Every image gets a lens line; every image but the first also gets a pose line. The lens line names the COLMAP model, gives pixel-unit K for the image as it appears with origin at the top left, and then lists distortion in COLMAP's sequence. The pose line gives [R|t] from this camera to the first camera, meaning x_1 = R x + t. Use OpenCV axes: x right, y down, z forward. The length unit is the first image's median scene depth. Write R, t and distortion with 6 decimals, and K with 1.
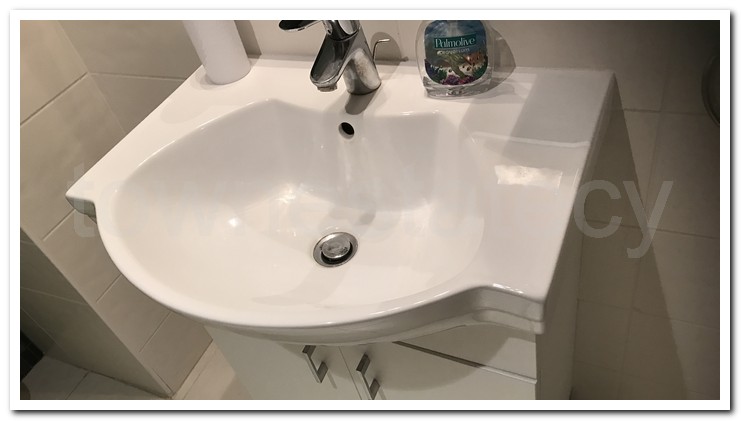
lens RADIAL K [[576.5, 0, 367.9], [0, 576.5, 208.2], [0, 0, 1]] dist [0.045904, -0.050010]
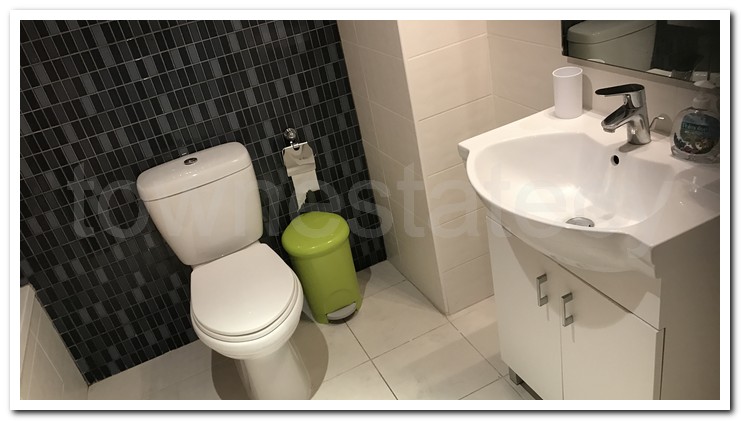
lens RADIAL K [[576.5, 0, 372.9], [0, 576.5, 209.6], [0, 0, 1]] dist [0.045904, -0.050010]
pose [[0.769269, 0.368923, -0.521651, 0.368806], [-0.420237, 0.907151, 0.021842, 0.264692], [0.481274, 0.202415, 0.852879, -0.784632]]
